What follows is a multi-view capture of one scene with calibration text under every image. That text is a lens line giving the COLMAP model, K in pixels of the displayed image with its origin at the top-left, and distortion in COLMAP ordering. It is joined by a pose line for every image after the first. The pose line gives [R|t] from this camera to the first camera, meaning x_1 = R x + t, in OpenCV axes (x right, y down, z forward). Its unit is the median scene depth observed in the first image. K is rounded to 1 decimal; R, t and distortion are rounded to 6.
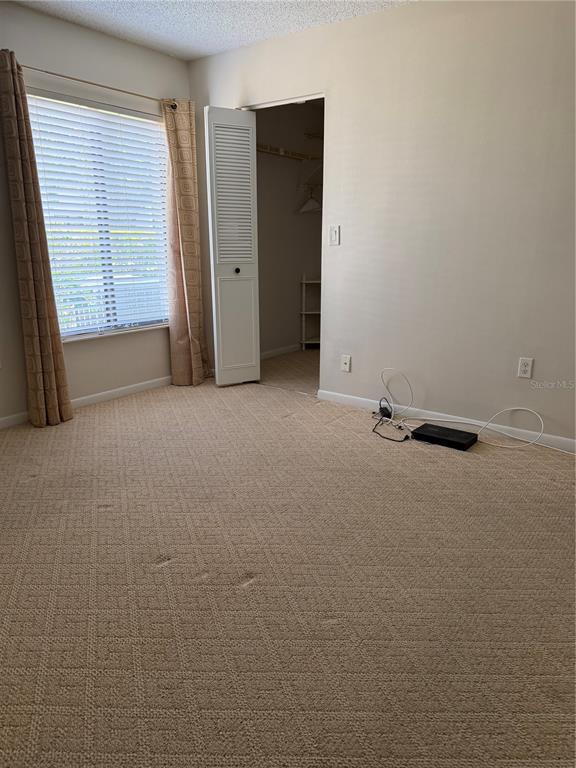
lens RADIAL K [[542.2, 0, 285.5], [0, 542.2, 384.2], [0, 0, 1]] dist [0.157497, -0.284380]
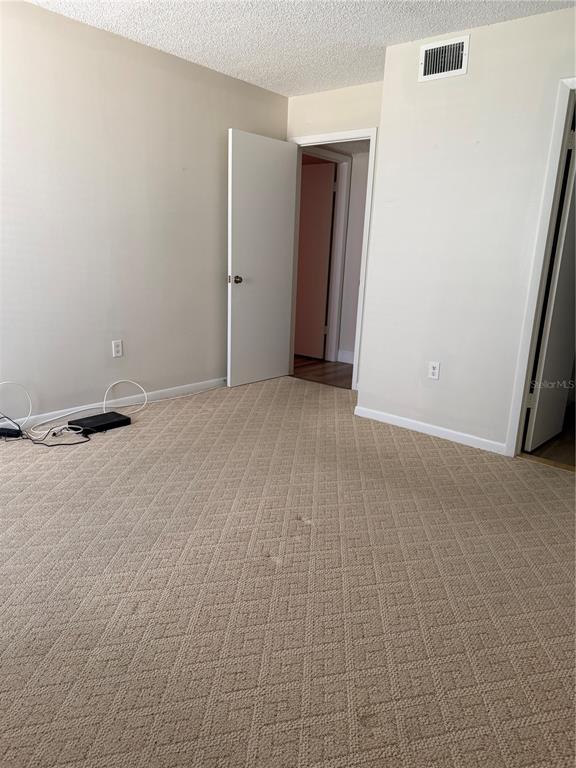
lens RADIAL K [[542.2, 0, 285.5], [0, 542.2, 384.2], [0, 0, 1]] dist [0.157497, -0.284380]
pose [[0.056553, -0.241700, 0.968702, -0.744410], [0.221385, 0.949137, 0.223894, -0.143794], [-0.973545, 0.201794, 0.107185, 0.510010]]
